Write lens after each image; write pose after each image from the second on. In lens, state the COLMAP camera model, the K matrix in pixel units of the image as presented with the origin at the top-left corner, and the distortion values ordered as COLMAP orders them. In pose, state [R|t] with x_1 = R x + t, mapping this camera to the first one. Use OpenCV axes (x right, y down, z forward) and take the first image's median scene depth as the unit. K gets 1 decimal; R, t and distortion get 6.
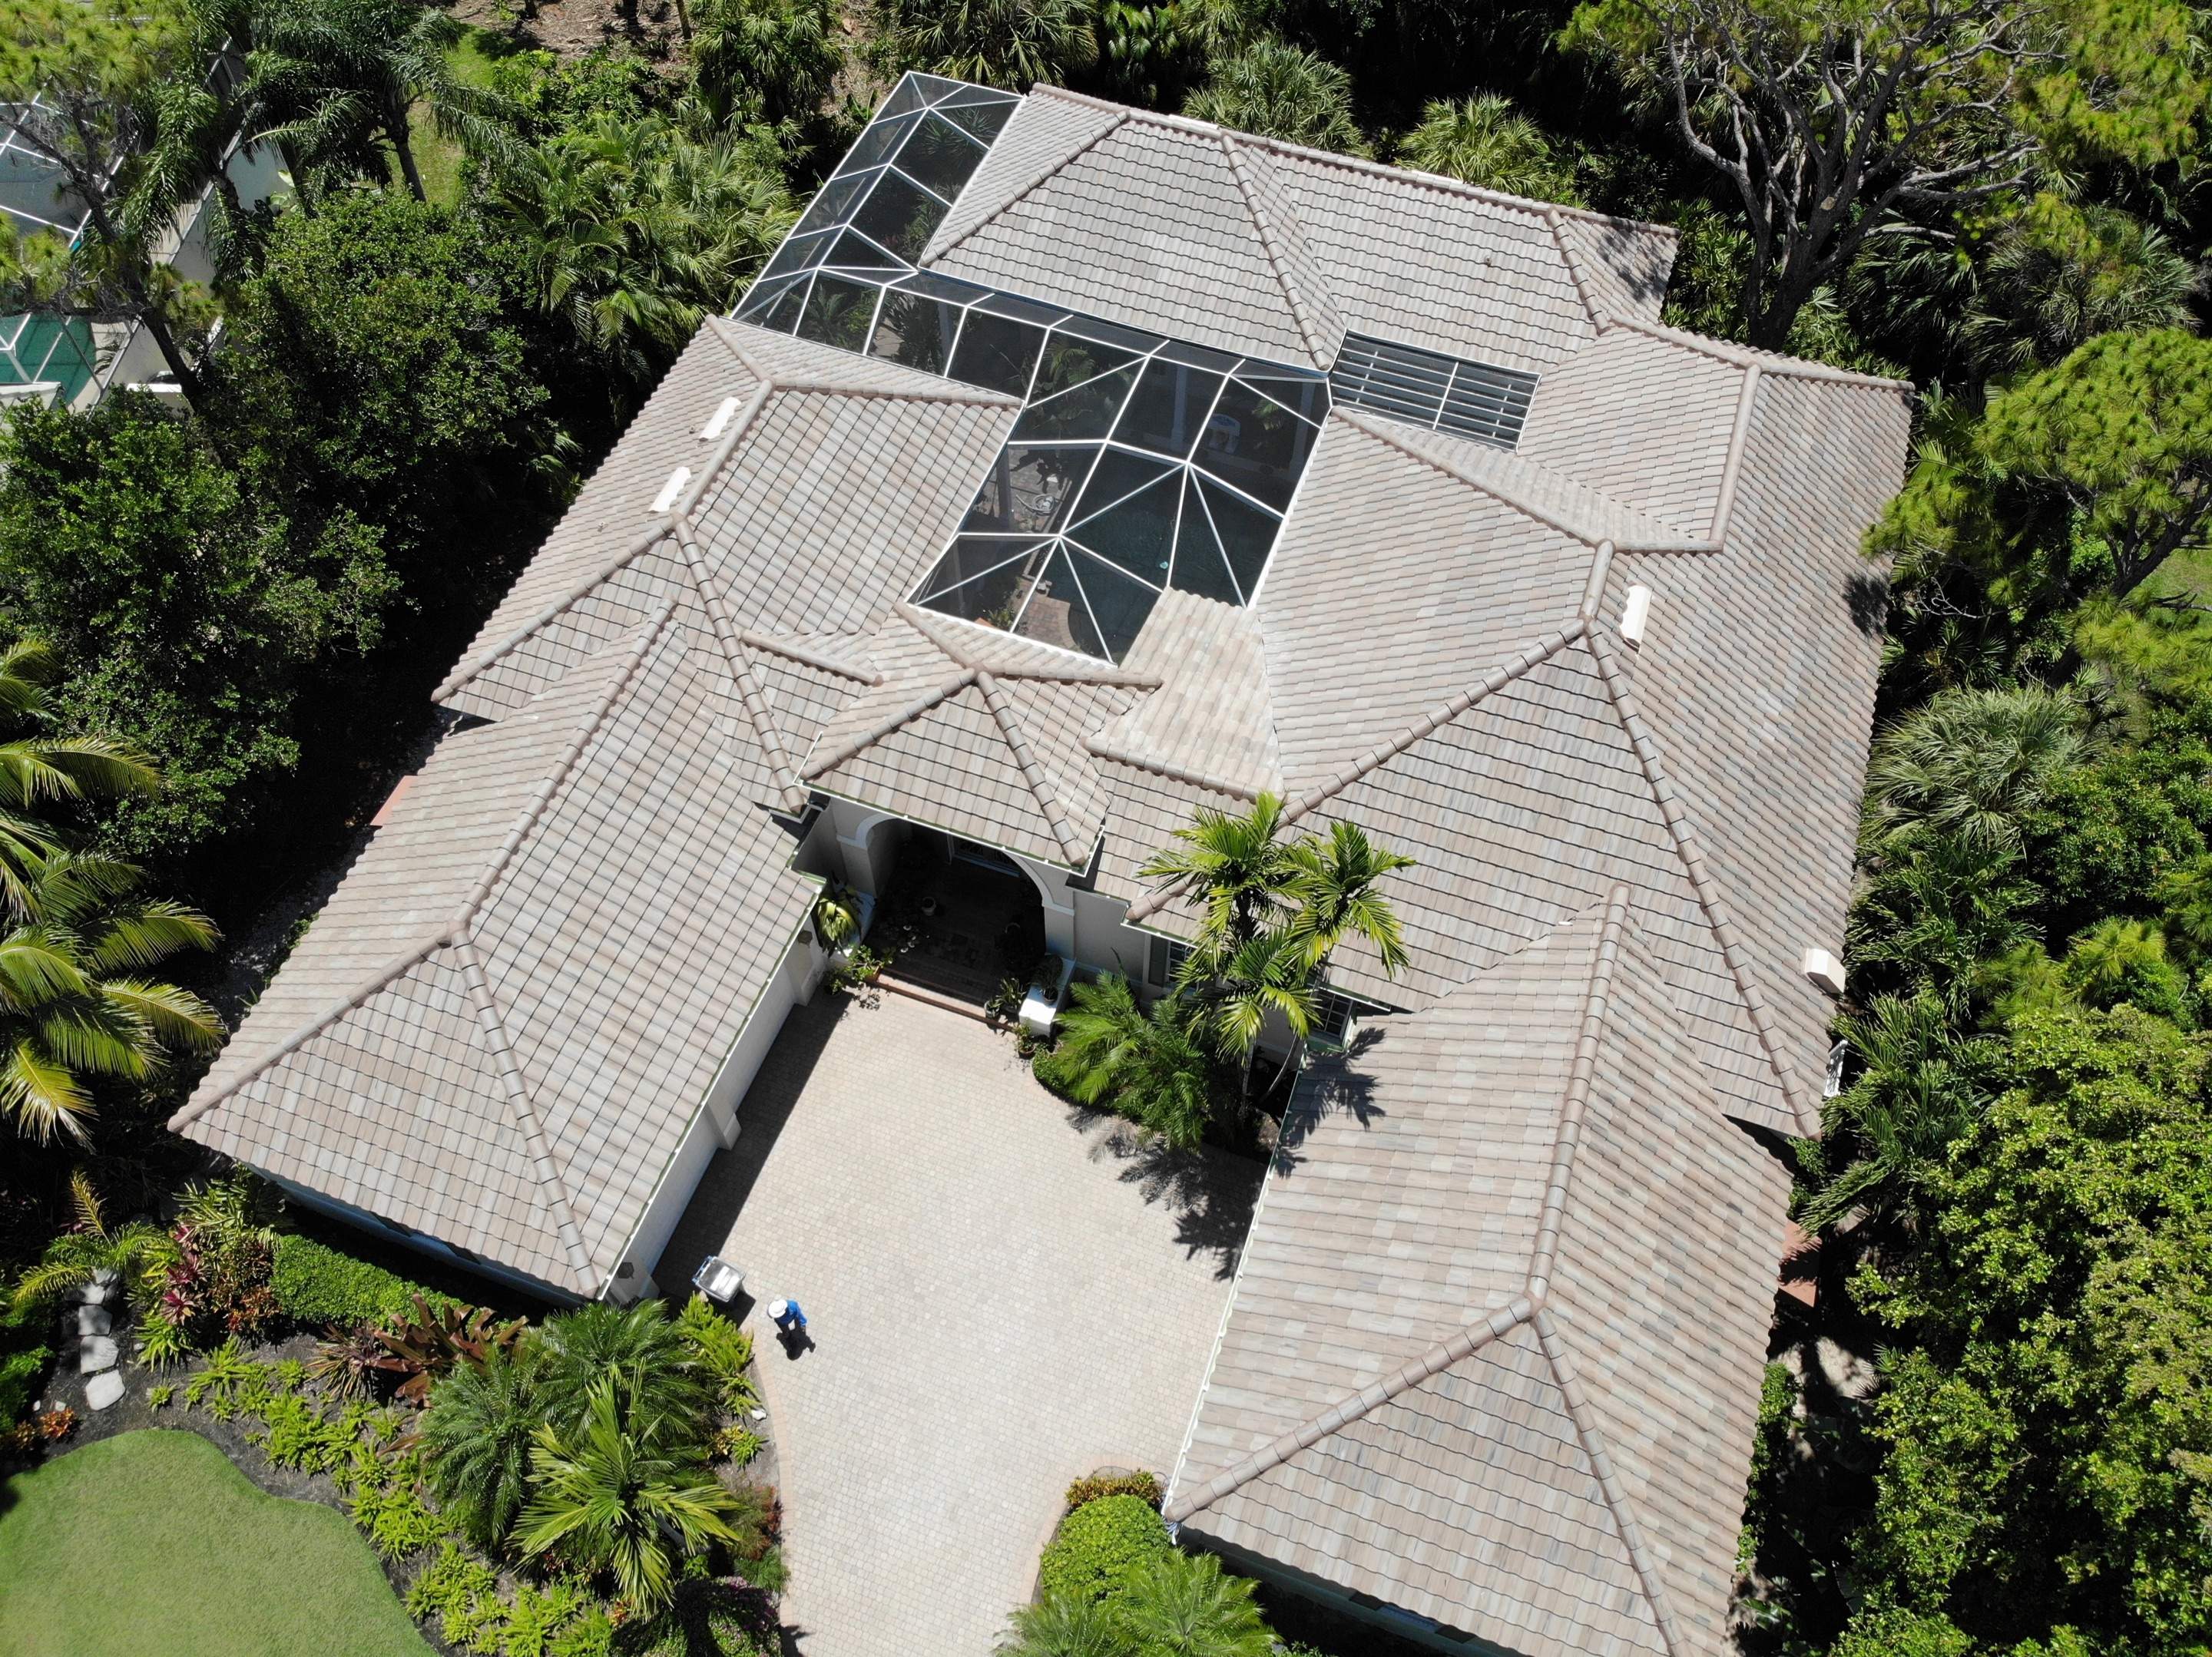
lens RADIAL K [[1608.1, 0, 1090.6], [0, 1608.1, 836.7], [0, 0, 1]] dist [0.083772, -0.126547]
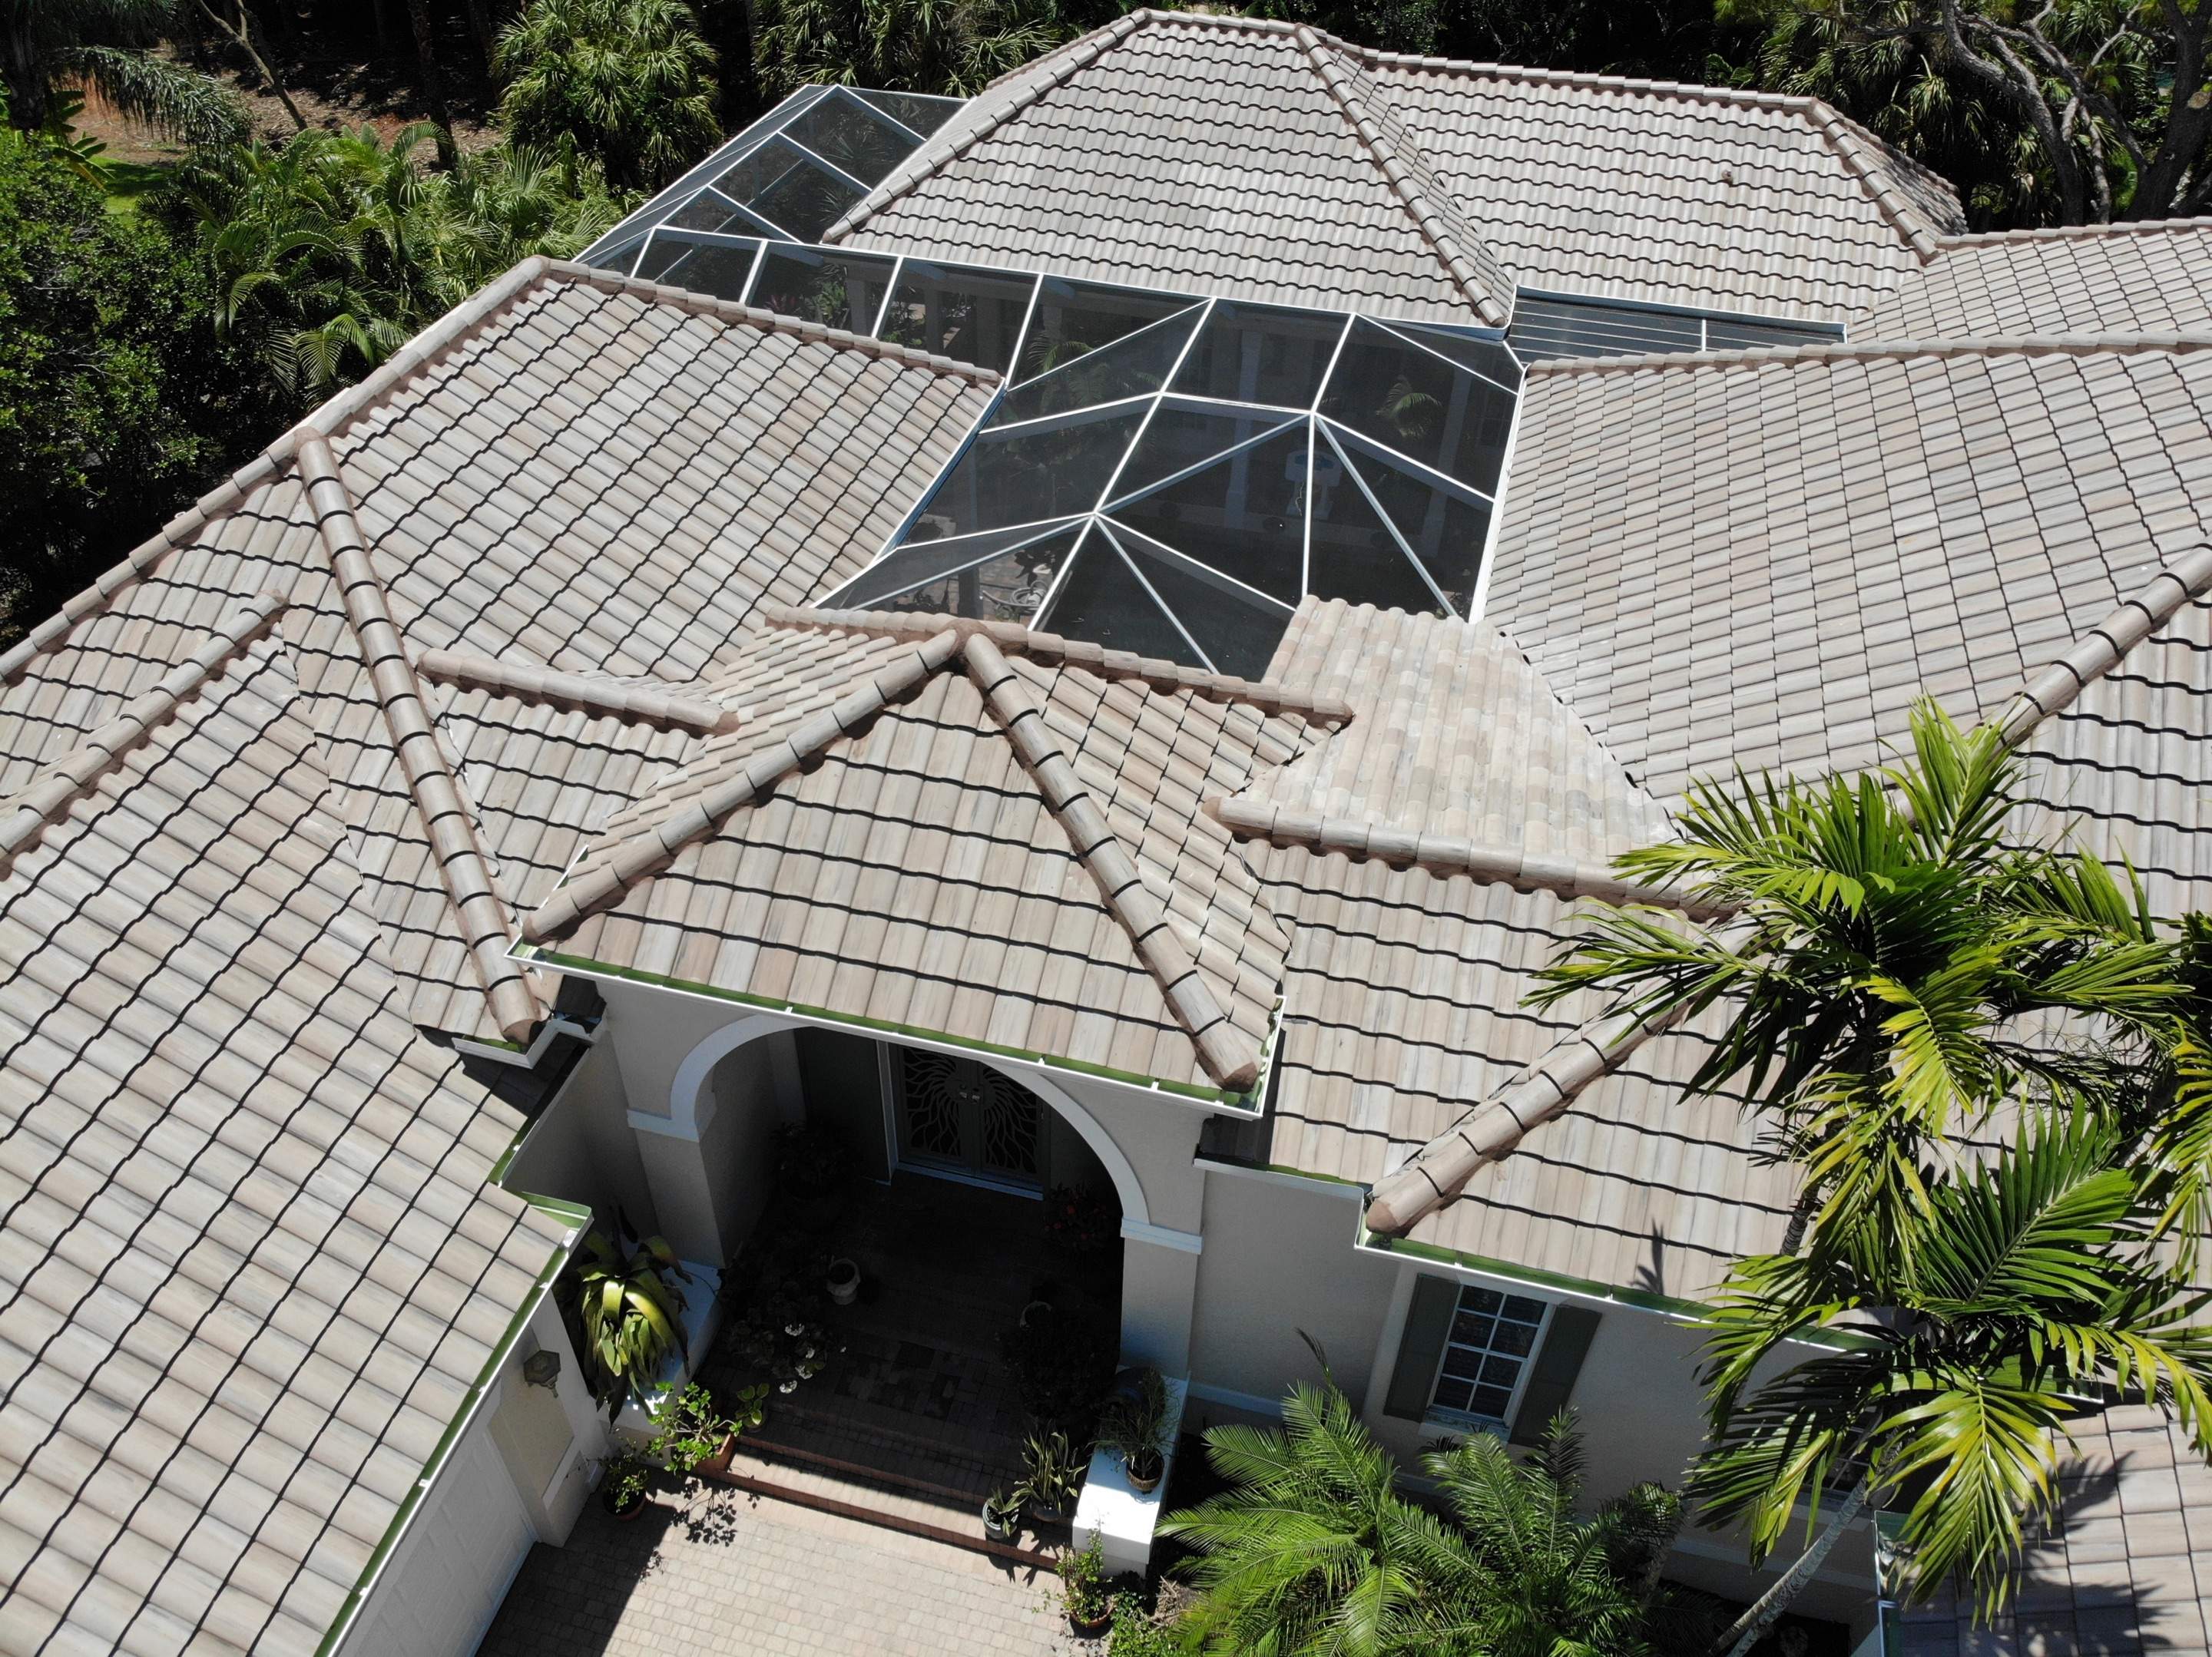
lens RADIAL K [[1670.7, 0, 1095.5], [0, 1670.7, 808.7], [0, 0, 1]] dist [0.010975, -0.062123]
pose [[0.997145, -0.040413, 0.063787, -0.060260], [0.057682, 0.952809, -0.298041, 0.063541], [-0.048732, 0.300870, 0.952419, 0.554048]]
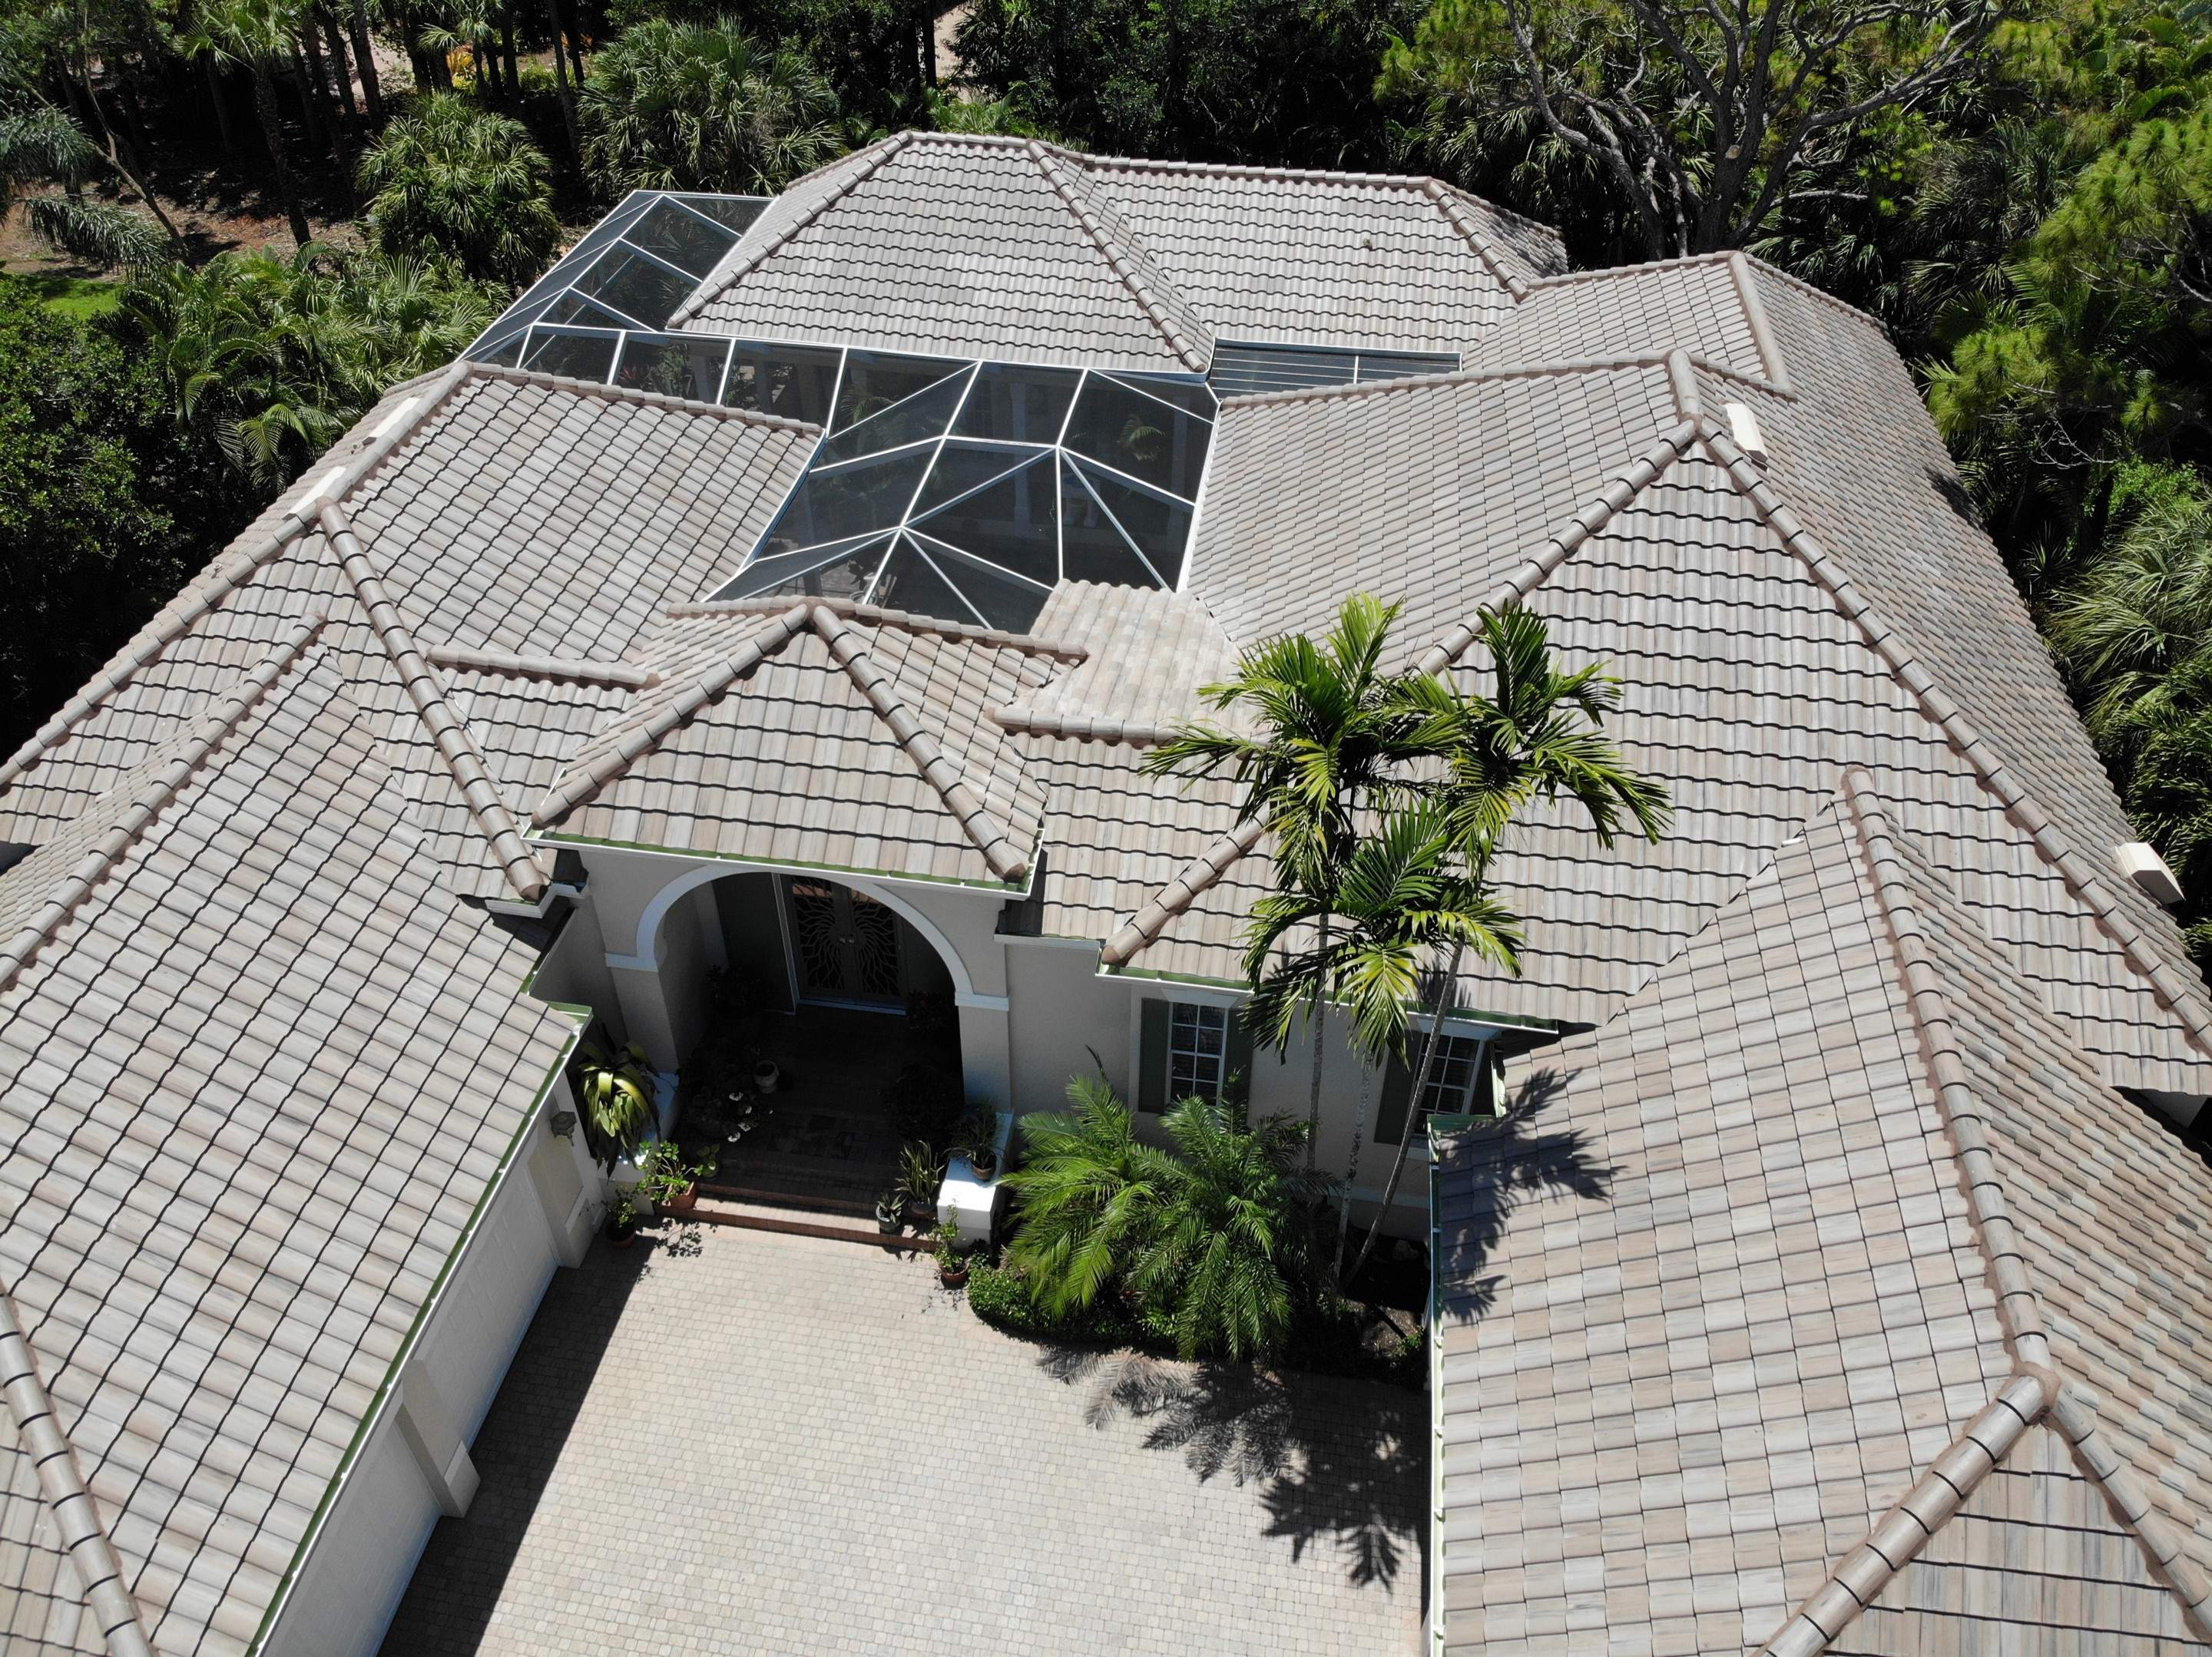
lens RADIAL K [[1608.1, 0, 1121.0], [0, 1608.1, 849.0], [0, 0, 1]] dist [0.083772, -0.126547]
pose [[0.978224, -0.123898, 0.166513, -0.063284], [0.166595, 0.947216, -0.273913, 0.166193], [-0.123786, 0.295689, 0.947230, 0.378597]]
